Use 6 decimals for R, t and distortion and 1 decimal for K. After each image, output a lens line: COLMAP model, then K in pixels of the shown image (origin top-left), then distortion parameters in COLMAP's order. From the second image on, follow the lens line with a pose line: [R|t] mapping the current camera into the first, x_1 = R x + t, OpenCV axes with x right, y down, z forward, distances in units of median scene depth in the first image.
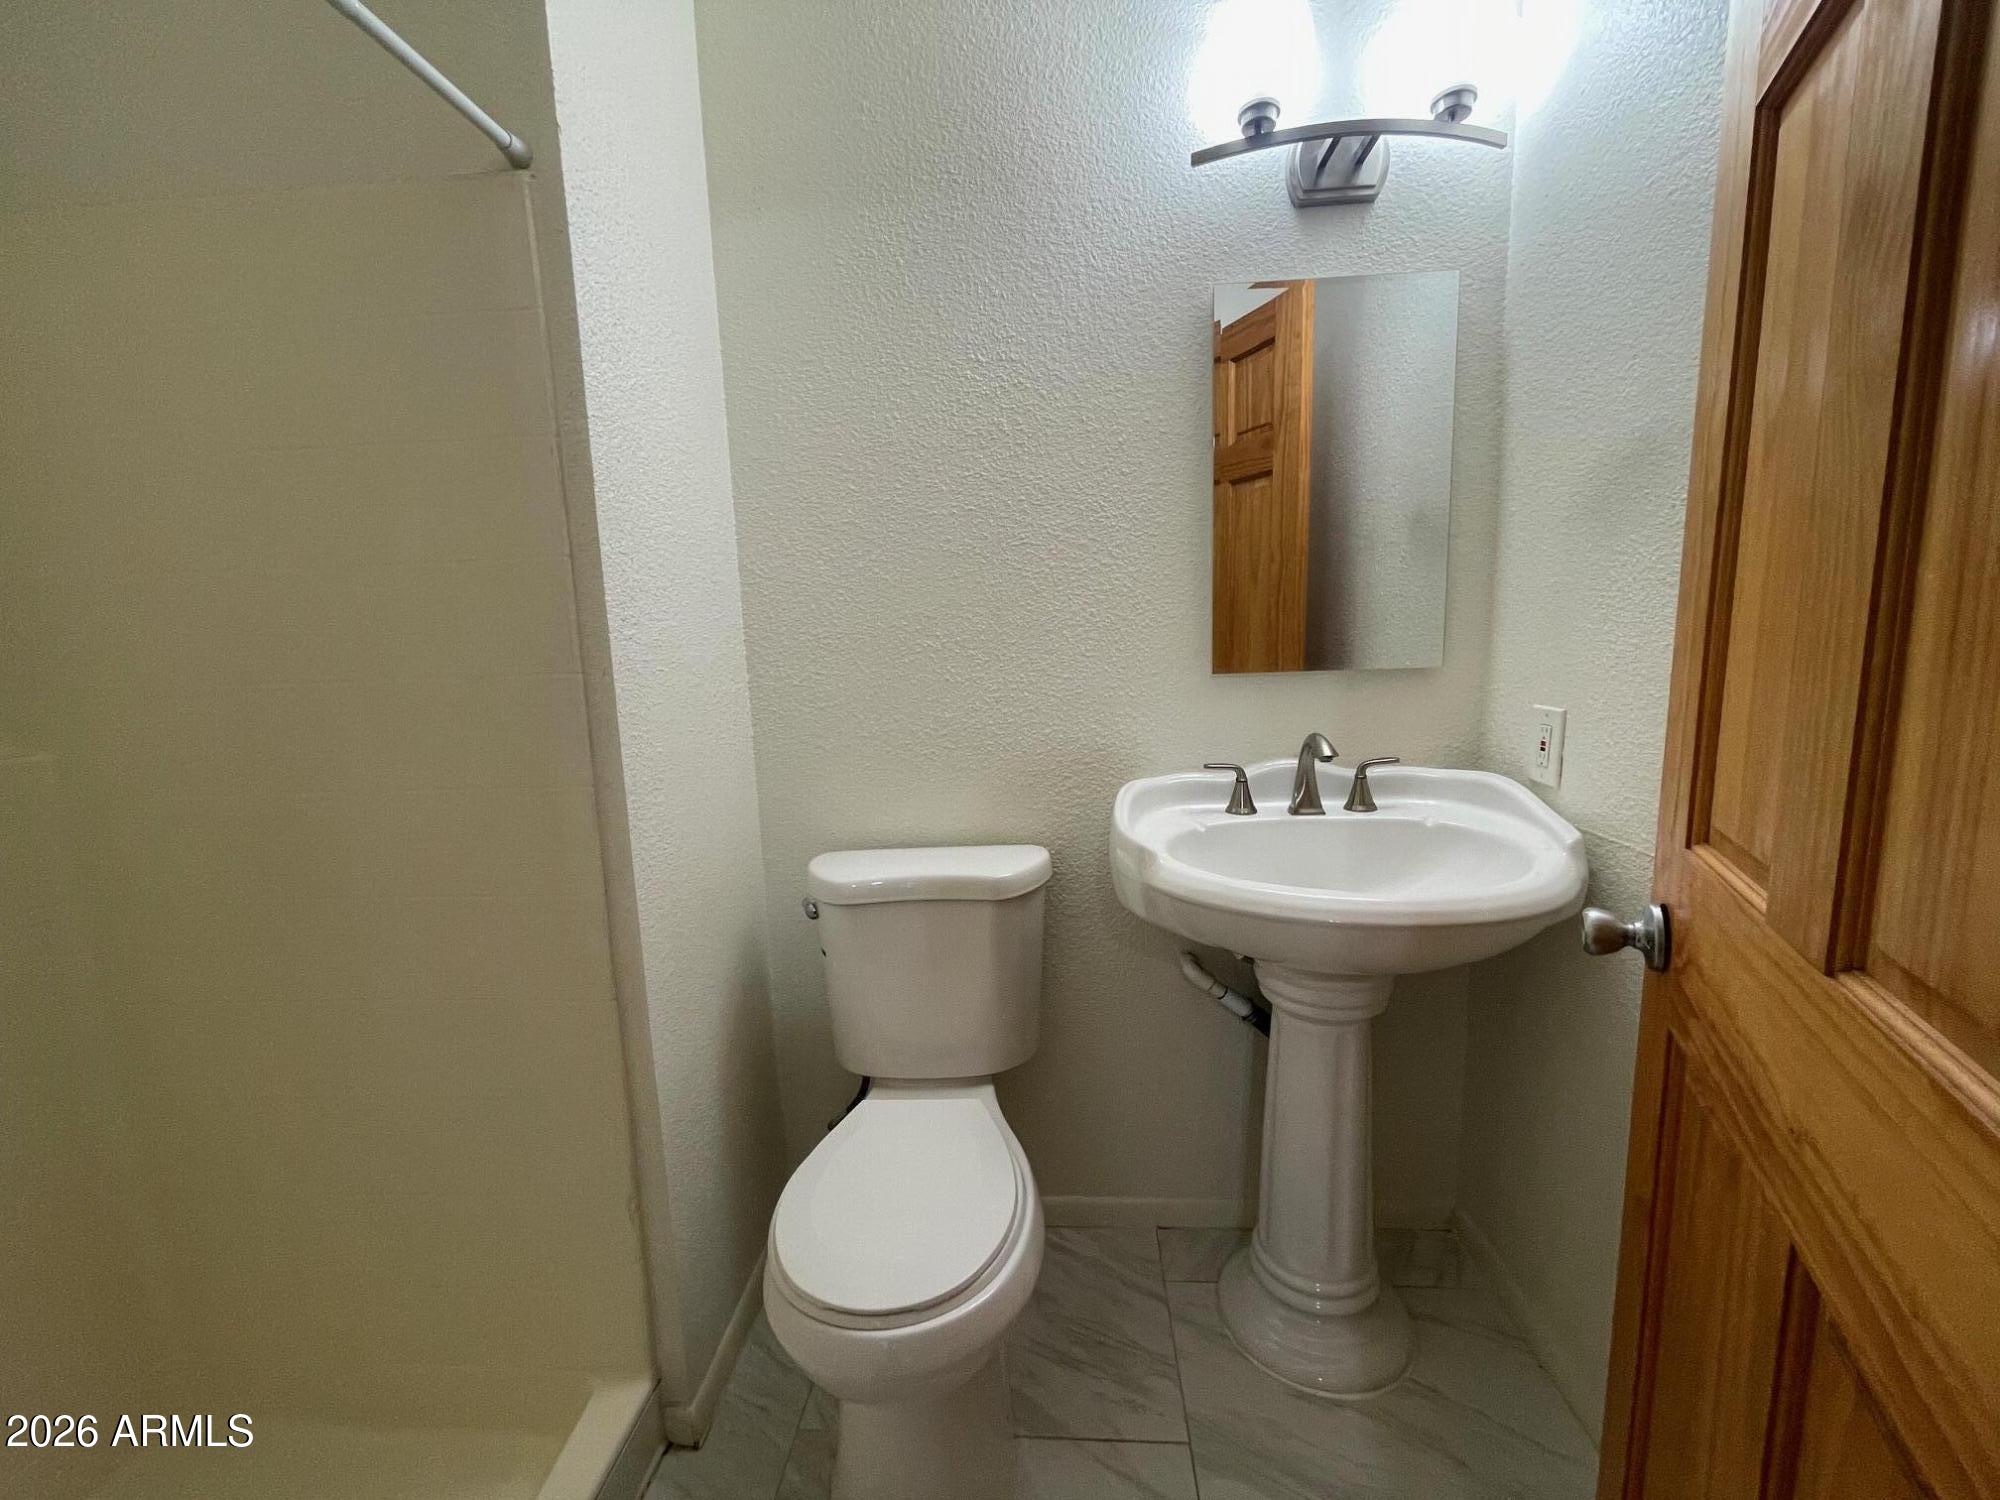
lens RADIAL K [[811.3, 0, 1004.4], [0, 811.3, 753.8], [0, 0, 1]] dist [-0.008322, 0.004217]
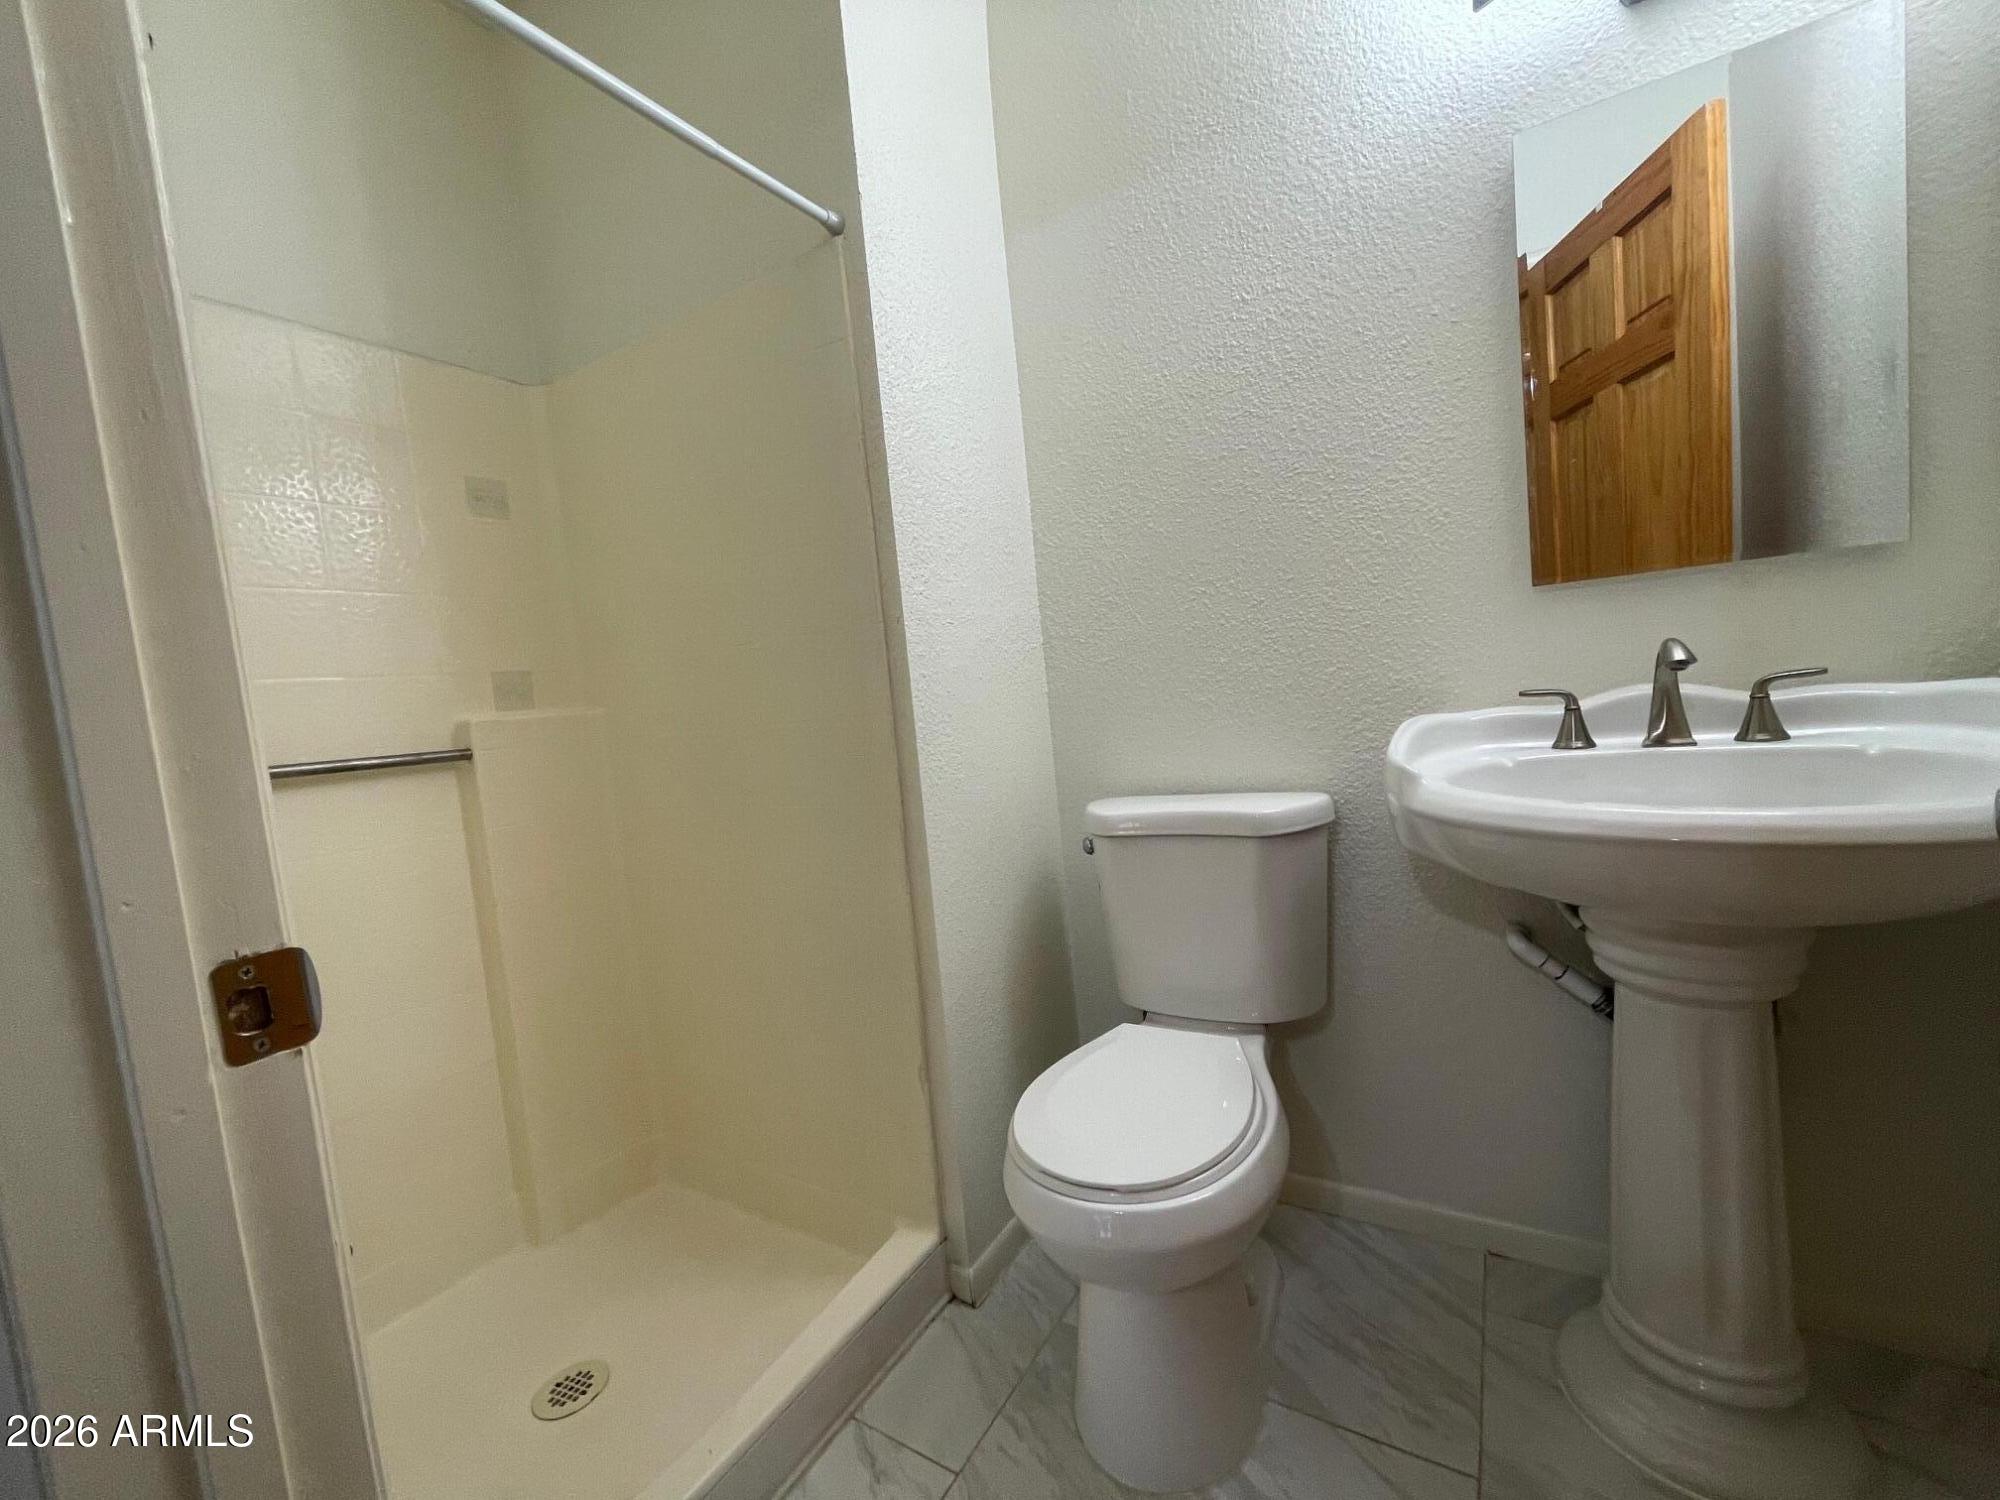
lens RADIAL K [[811.3, 0, 1004.4], [0, 811.3, 753.8], [0, 0, 1]] dist [-0.008322, 0.004217]
pose [[0.883329, -0.013998, -0.468545, 0.171762], [-0.002525, 0.999397, -0.034617, 0.111967], [0.468747, 0.031761, 0.882761, -0.000068]]
